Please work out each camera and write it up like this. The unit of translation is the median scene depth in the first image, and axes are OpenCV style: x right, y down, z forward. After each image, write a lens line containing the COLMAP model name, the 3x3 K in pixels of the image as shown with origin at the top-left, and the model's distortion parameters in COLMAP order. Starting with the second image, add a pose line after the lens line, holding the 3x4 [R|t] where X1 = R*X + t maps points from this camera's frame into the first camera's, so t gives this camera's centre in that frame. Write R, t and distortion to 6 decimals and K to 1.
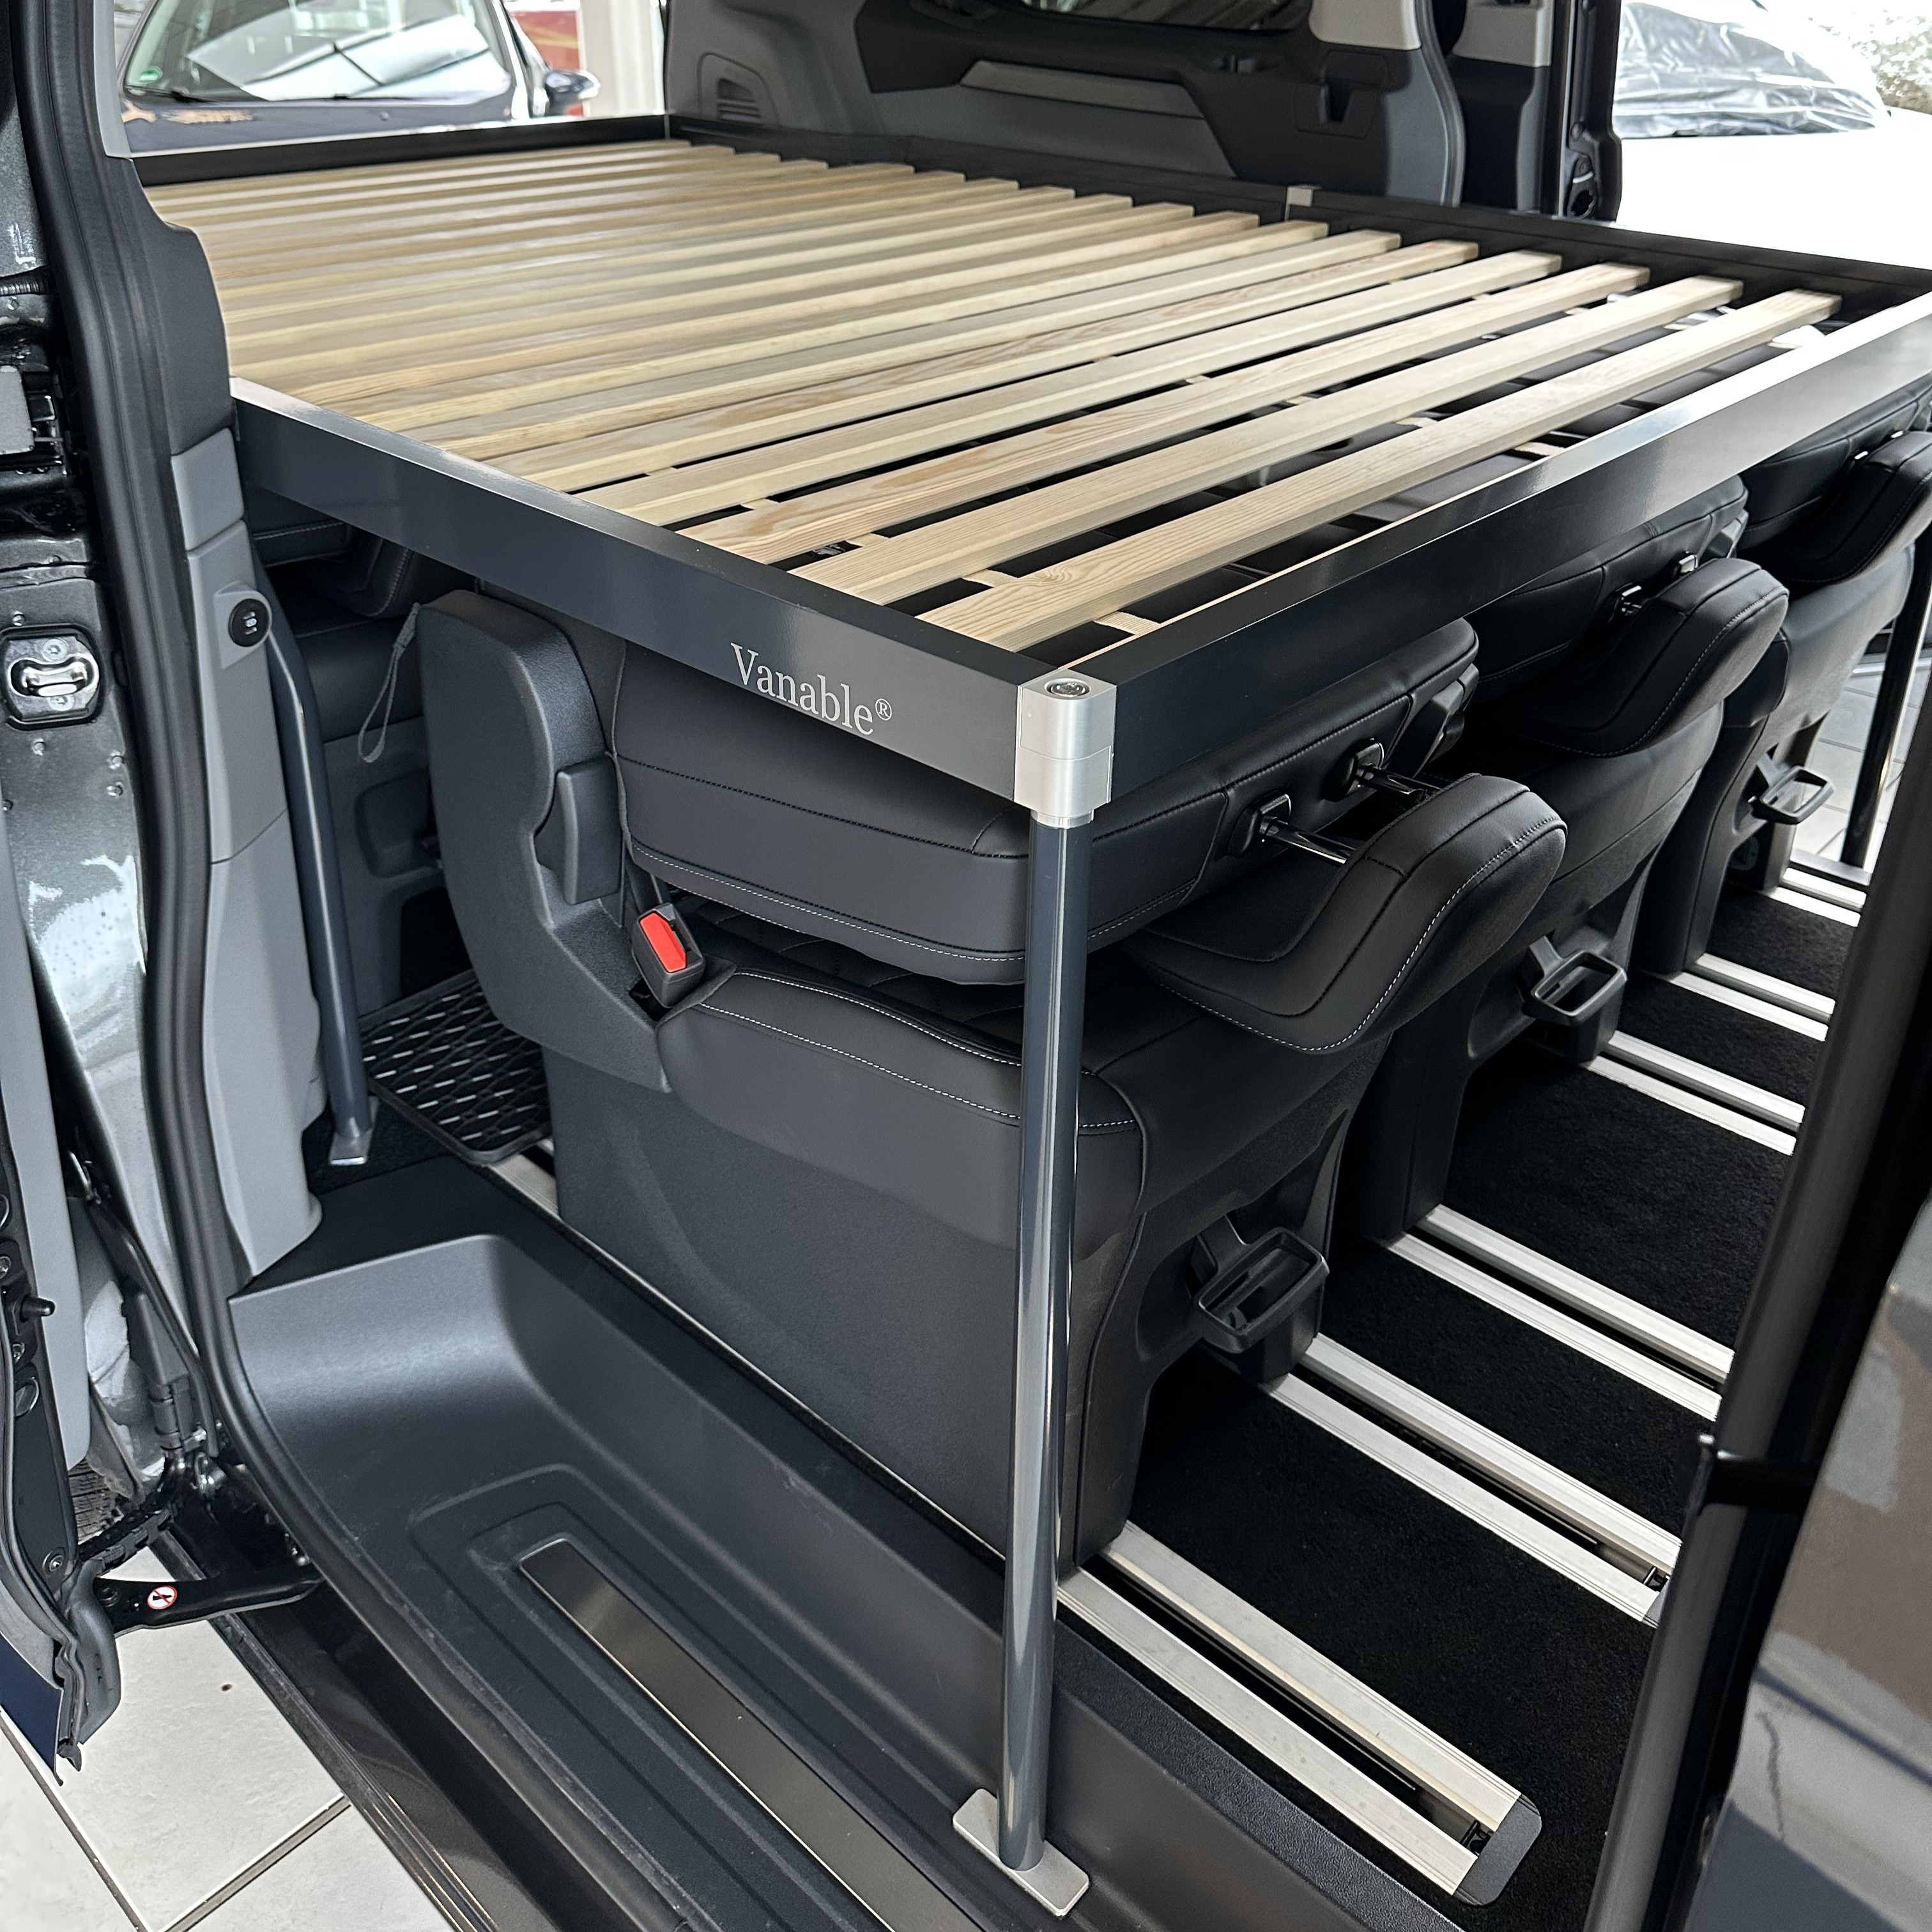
lens RADIAL K [[1811.2, 0, 956.9], [0, 1811.2, 697.1], [0, 0, 1]] dist [0.088921, -0.148493]
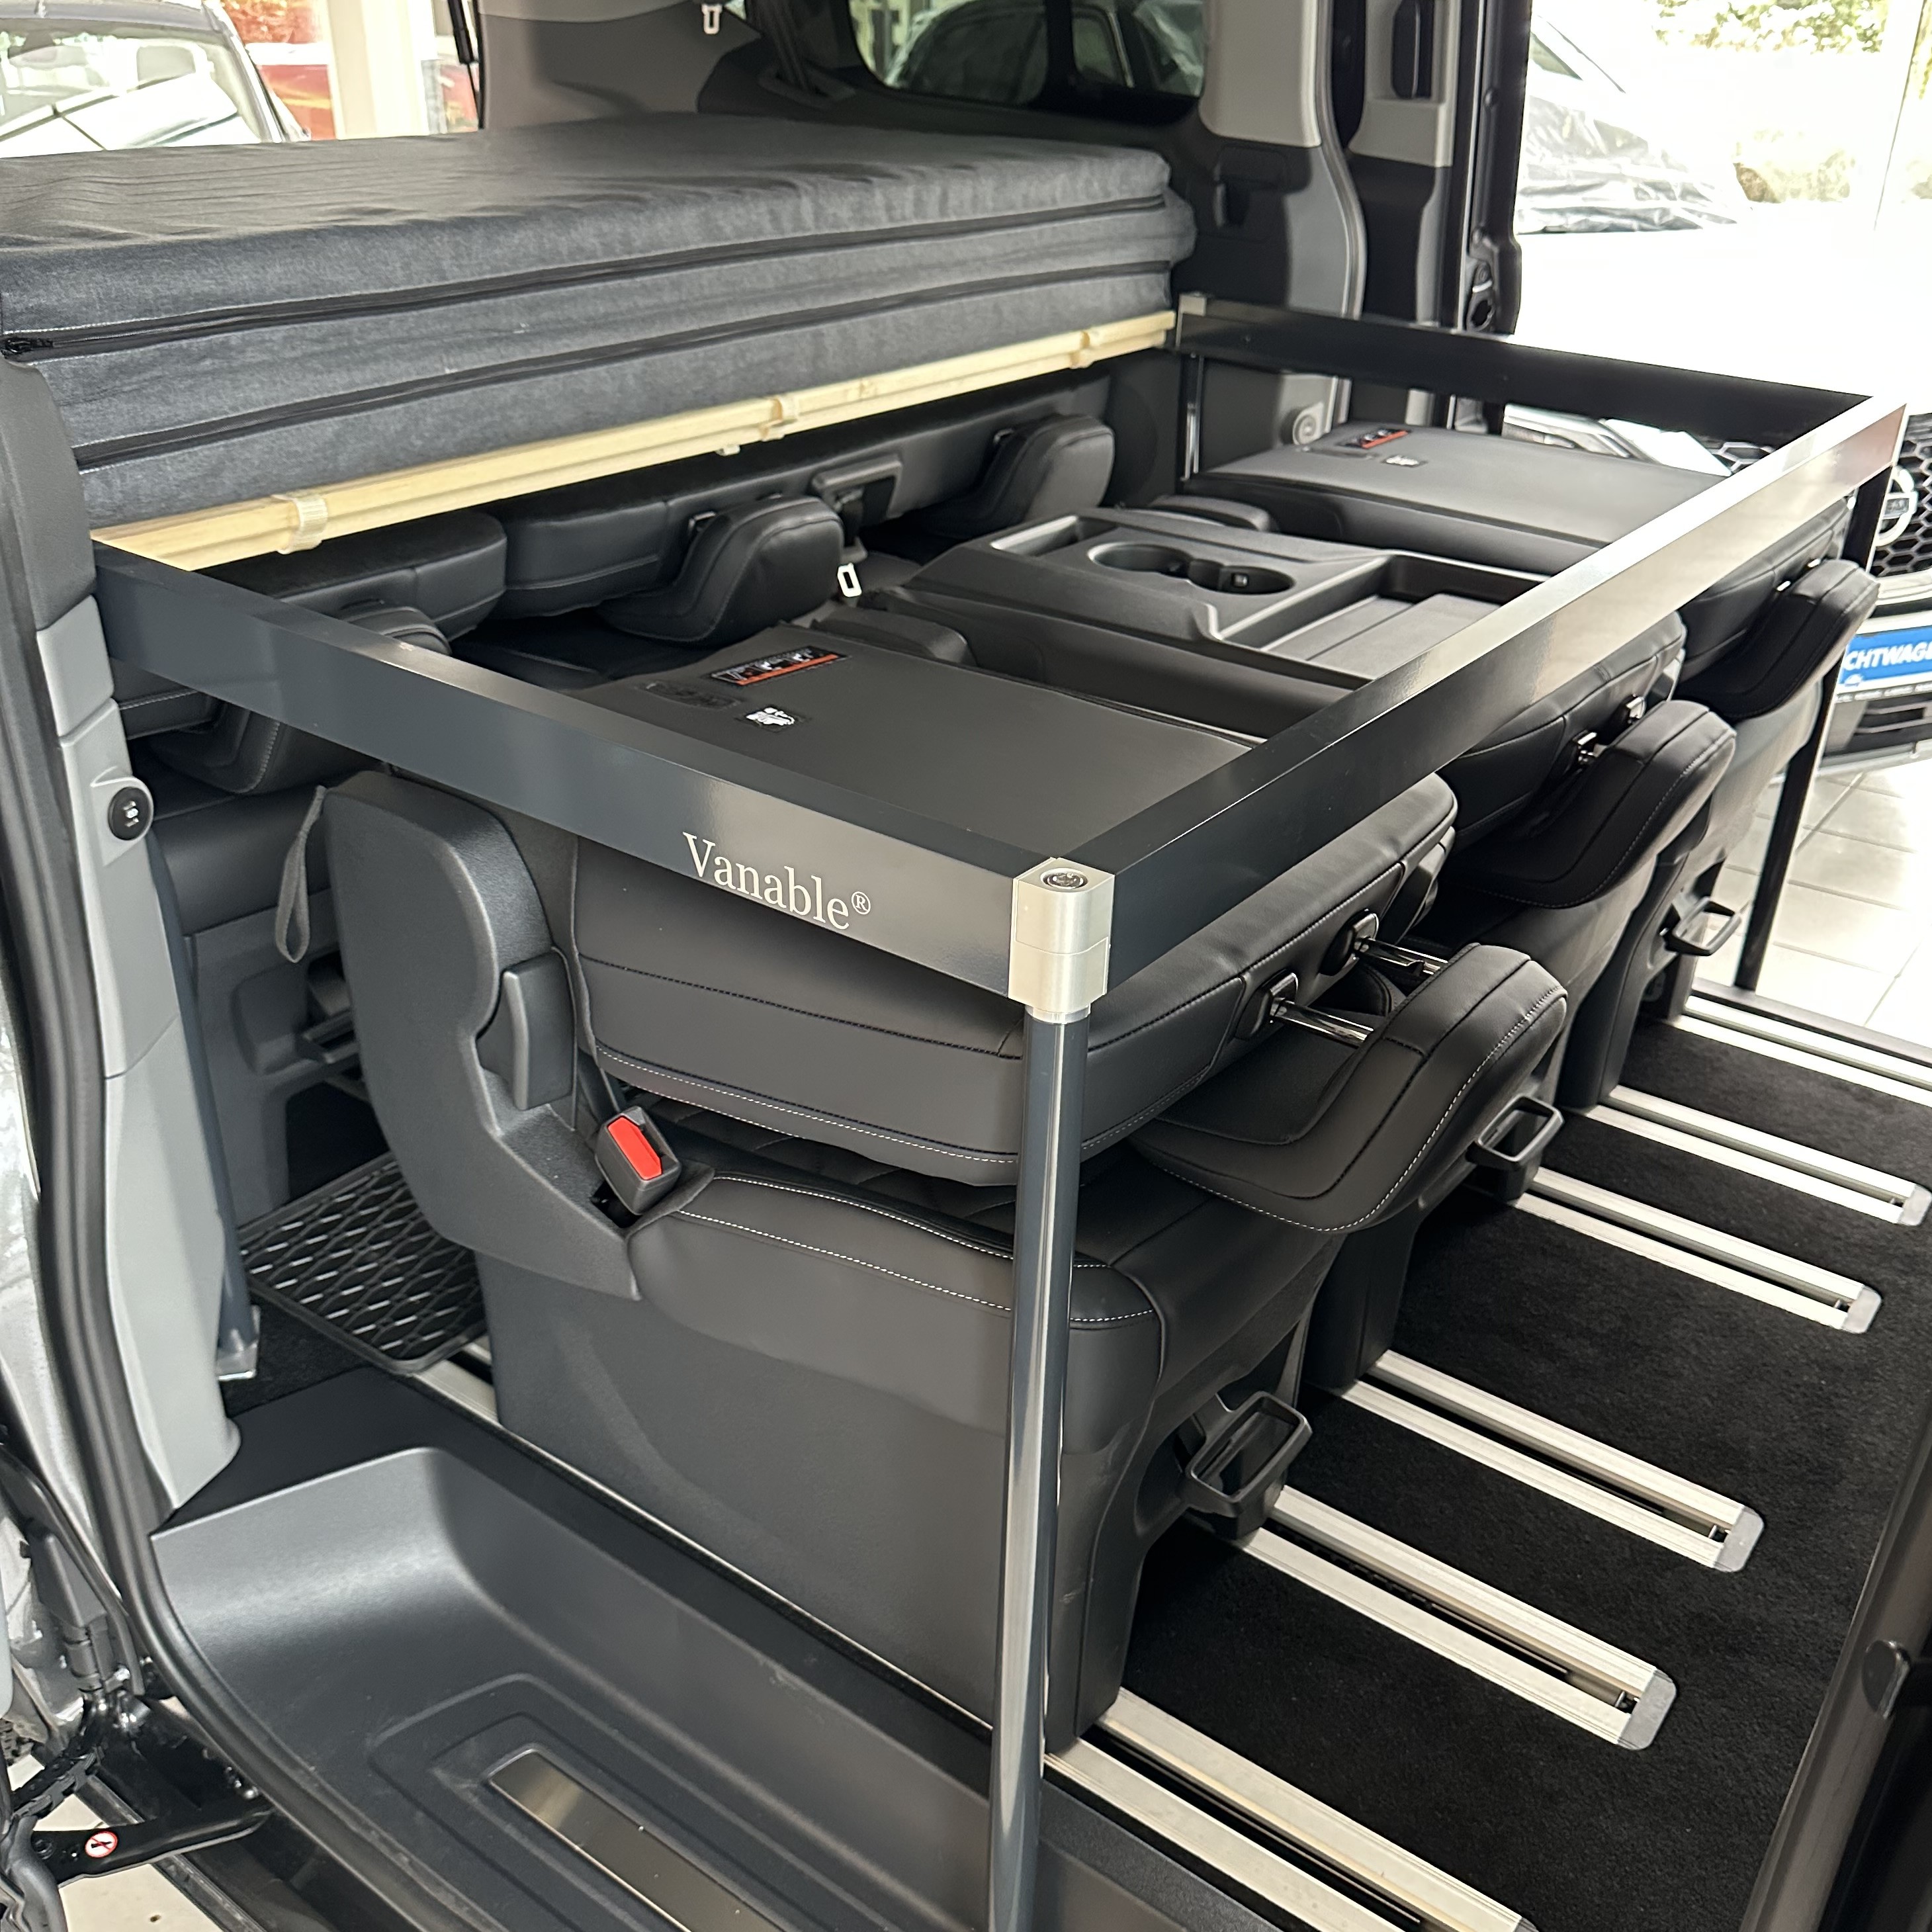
lens RADIAL K [[1881.0, 0, 1007.8], [0, 1881.0, 1008.5], [0, 0, 1]] dist [0.081996, -0.141202]
pose [[0.992082, -0.040938, 0.118729, -0.068910], [0.028884, 0.994413, 0.101529, -0.026104], [-0.122222, -0.097296, 0.987722, 0.013567]]
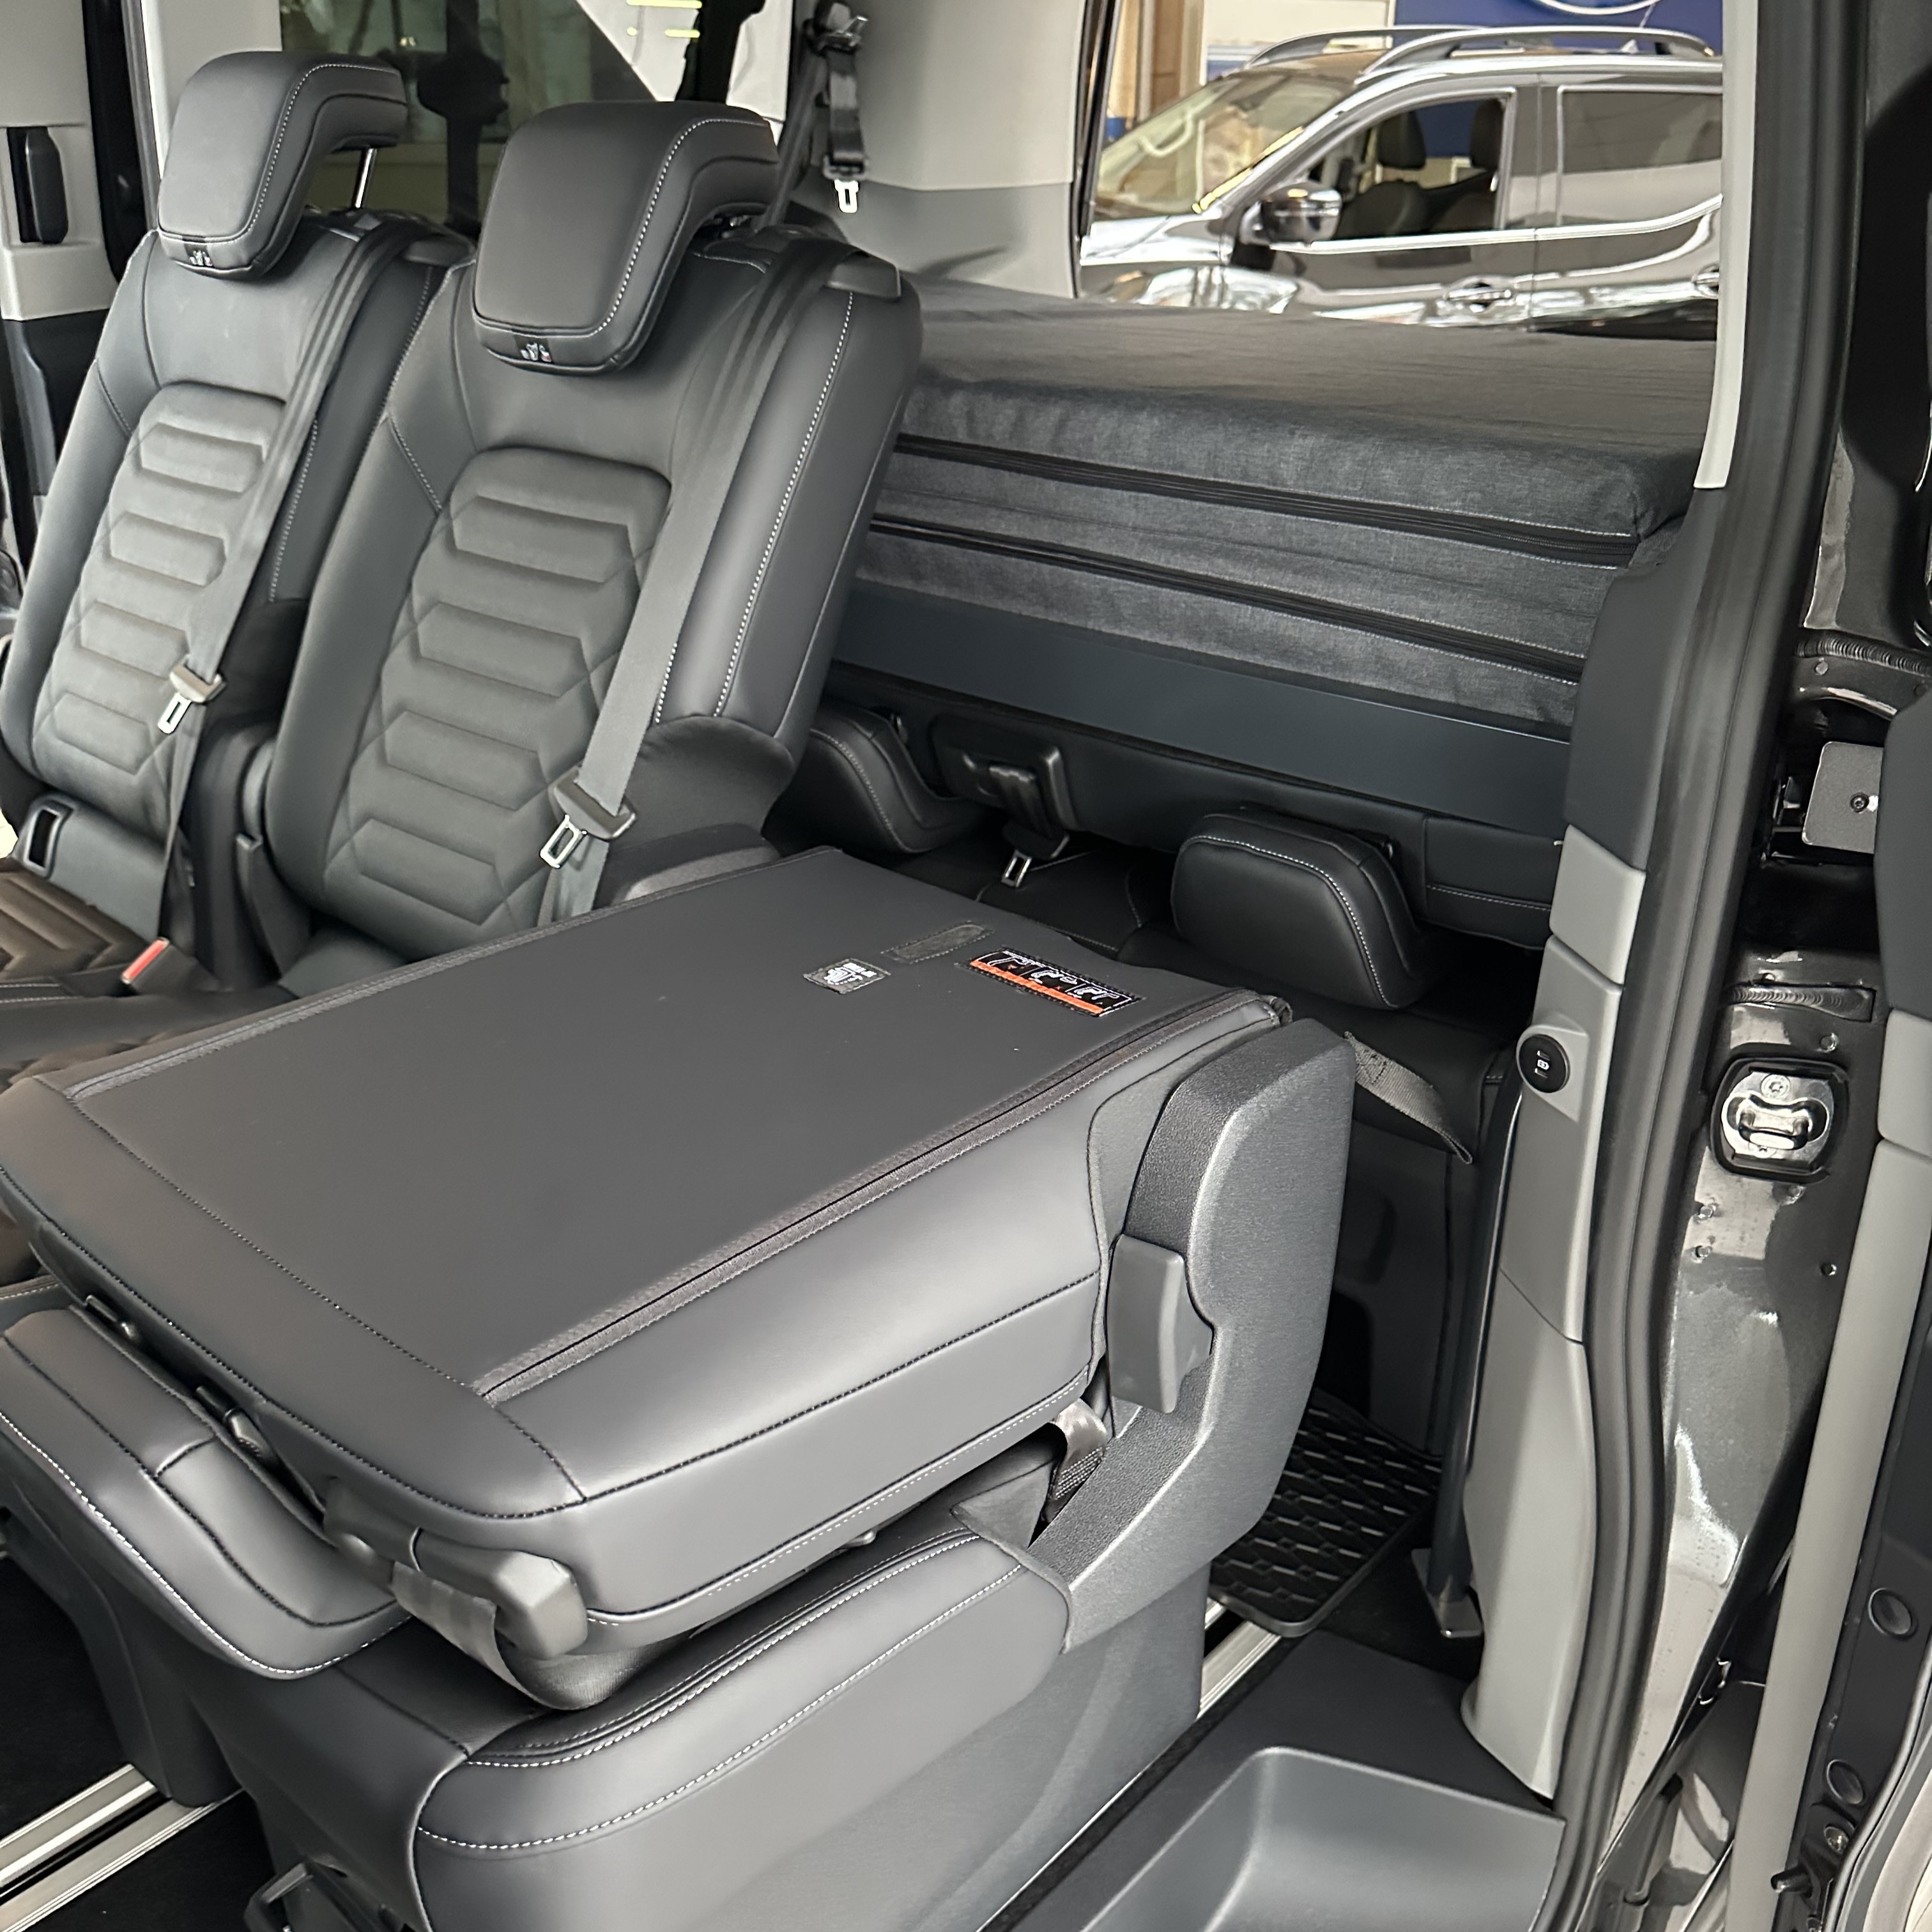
lens RADIAL K [[1881.0, 0, 1007.8], [0, 1881.0, 1008.5], [0, 0, 1]] dist [0.081996, -0.141202]
pose [[0.040464, 0.393696, -0.918350, 1.069773], [-0.409245, 0.845003, 0.344220, -0.551856], [0.911527, 0.361902, 0.195310, 1.368741]]
